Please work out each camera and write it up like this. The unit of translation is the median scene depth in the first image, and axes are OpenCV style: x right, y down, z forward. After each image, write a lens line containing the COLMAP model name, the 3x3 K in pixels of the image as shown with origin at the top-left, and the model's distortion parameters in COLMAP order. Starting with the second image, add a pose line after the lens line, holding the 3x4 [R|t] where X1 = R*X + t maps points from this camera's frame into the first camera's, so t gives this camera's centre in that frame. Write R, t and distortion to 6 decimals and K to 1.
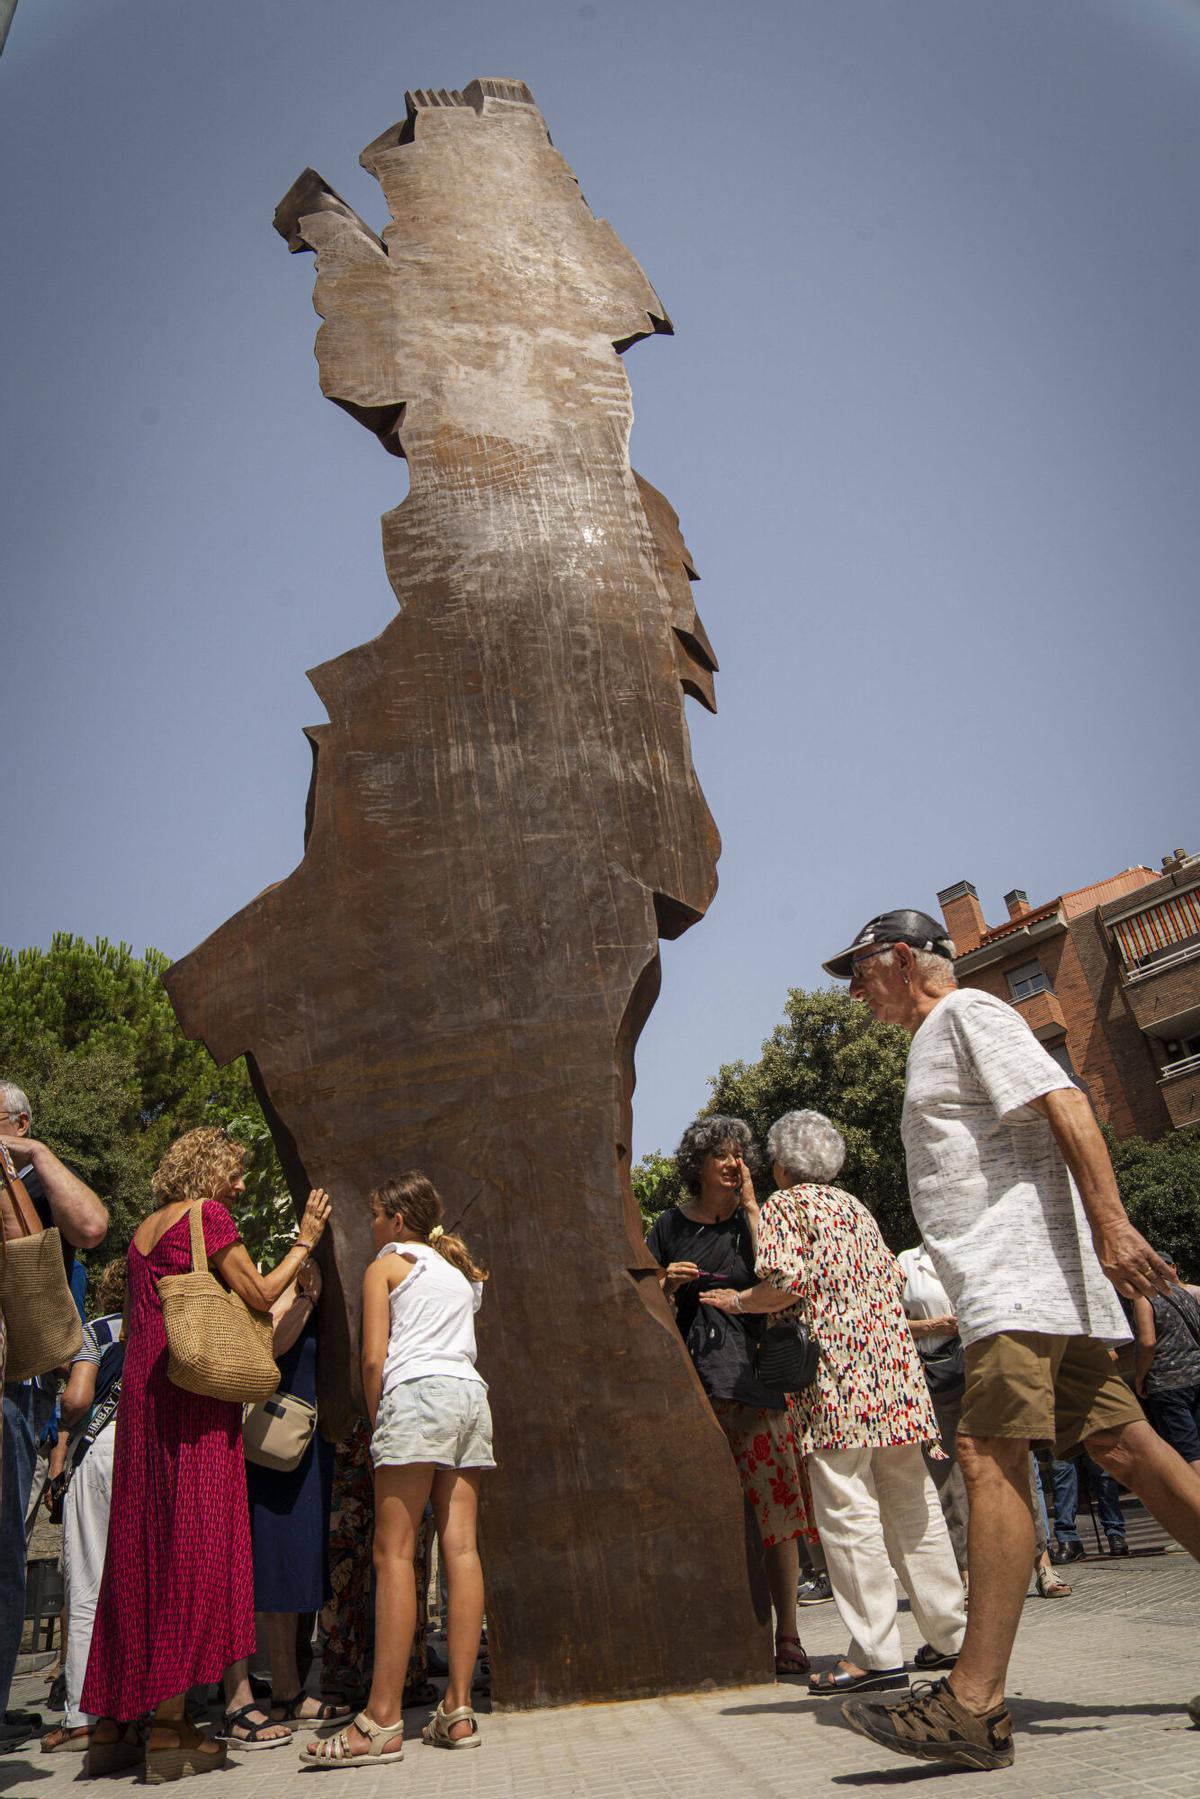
lens RADIAL K [[1272.5, 0, 600.0], [0, 1272.5, 899.5], [0, 0, 1]] dist [-0.135227, 0.091810]
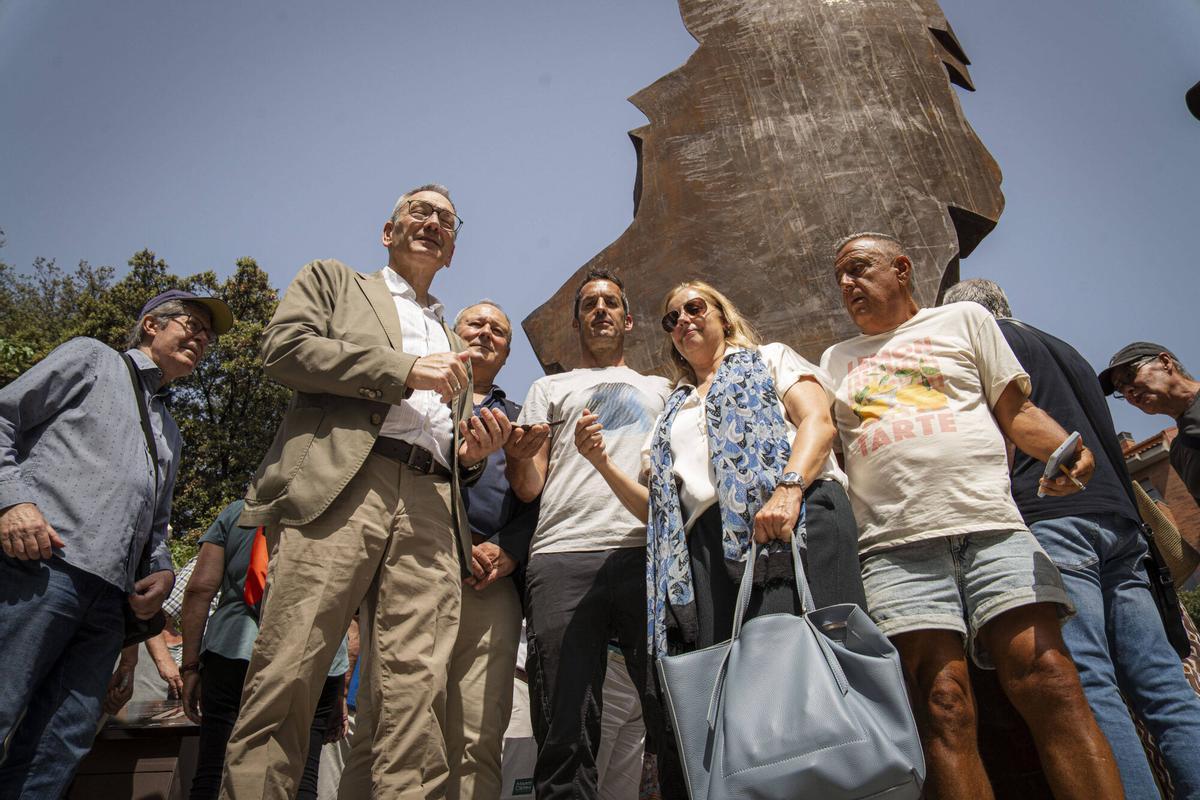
lens RADIAL K [[848.8, 0, 614.1], [0, 848.8, 404.6], [0, 0, 1]] dist [-0.135227, 0.091810]
pose [[0.973782, -0.056494, -0.220356, -0.082993], [0.038167, 0.995515, -0.086562, 0.196145], [0.224258, 0.075882, 0.971571, 0.220167]]
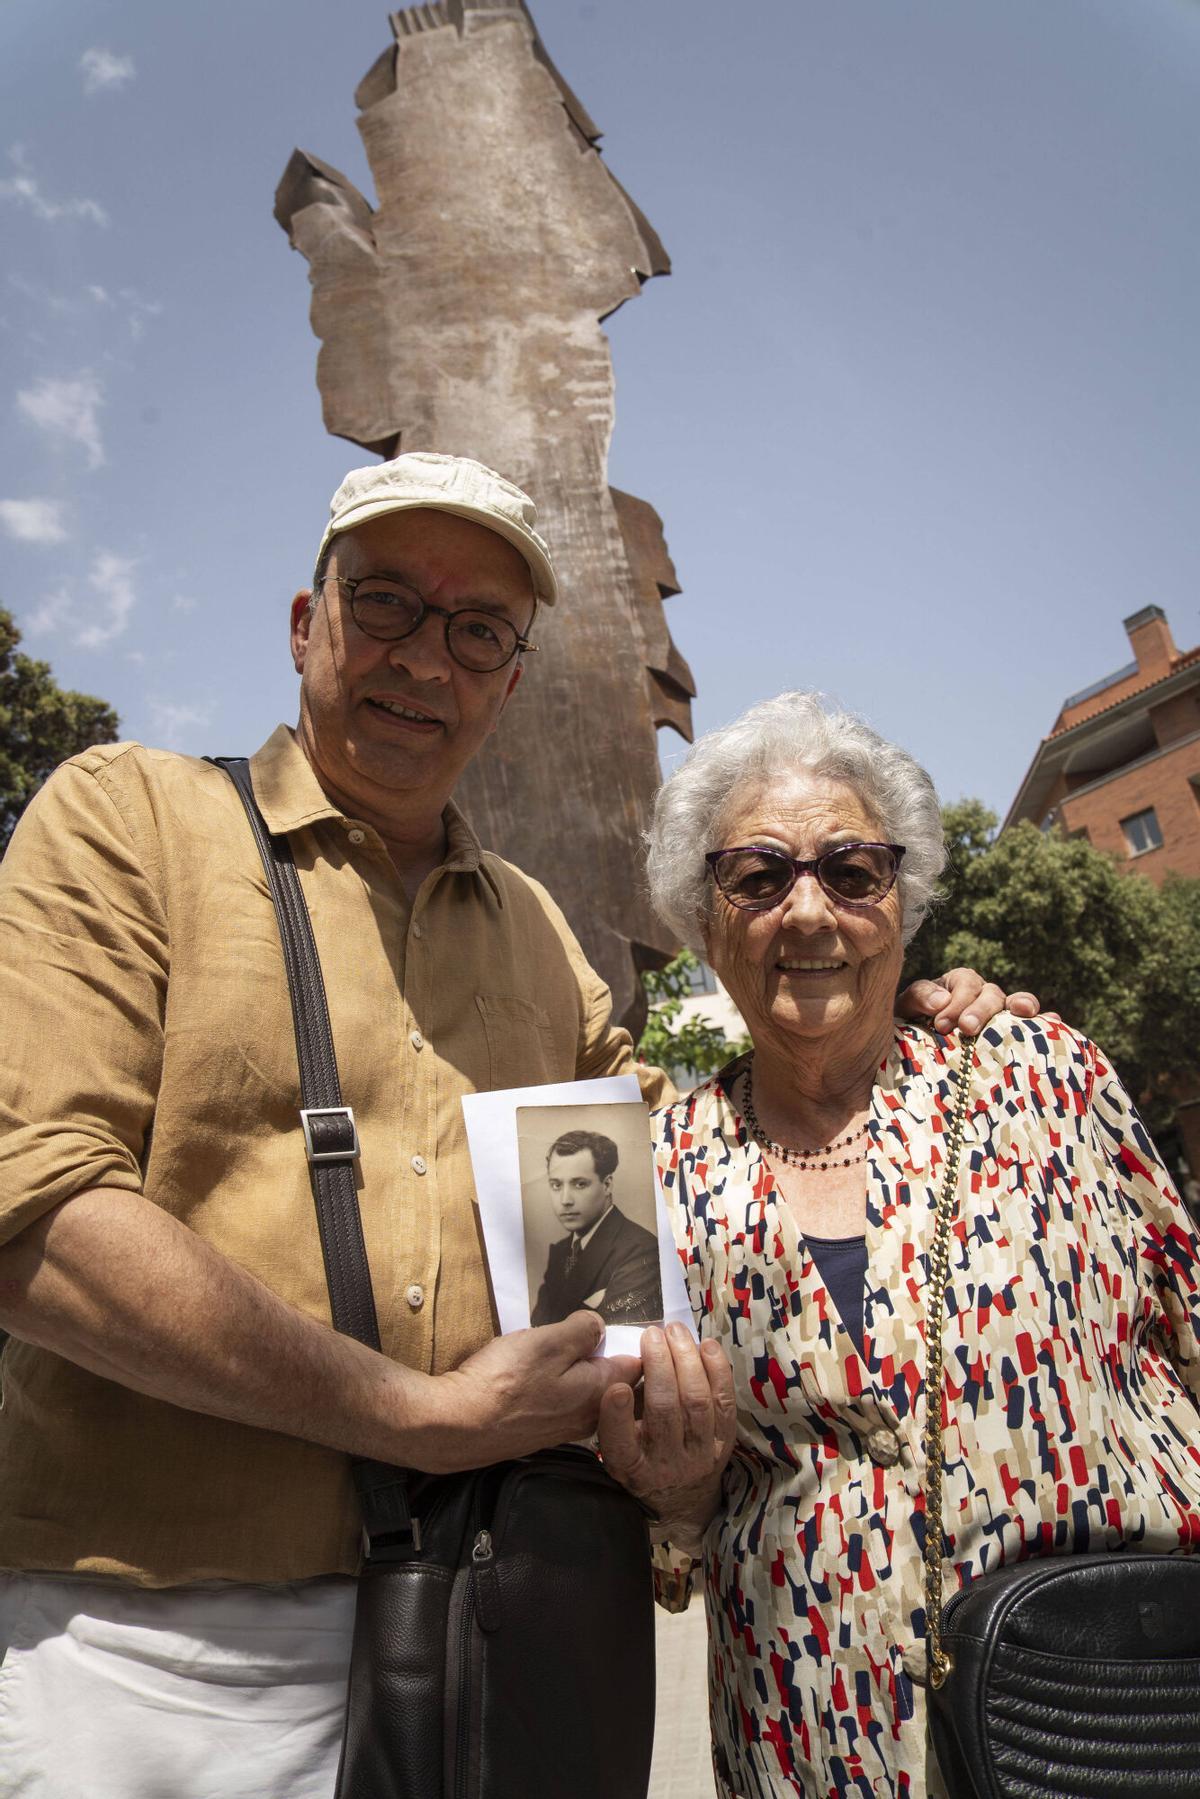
lens RADIAL K [[1267.3, 0, 595.6], [0, 1267.3, 901.2], [0, 0, 1]] dist [-0.128490, 0.079469]
pose [[0.980967, -0.077219, -0.178161, 0.195633], [0.113069, 0.973084, 0.200804, -0.247332], [0.157859, -0.217127, 0.963295, -0.089359]]
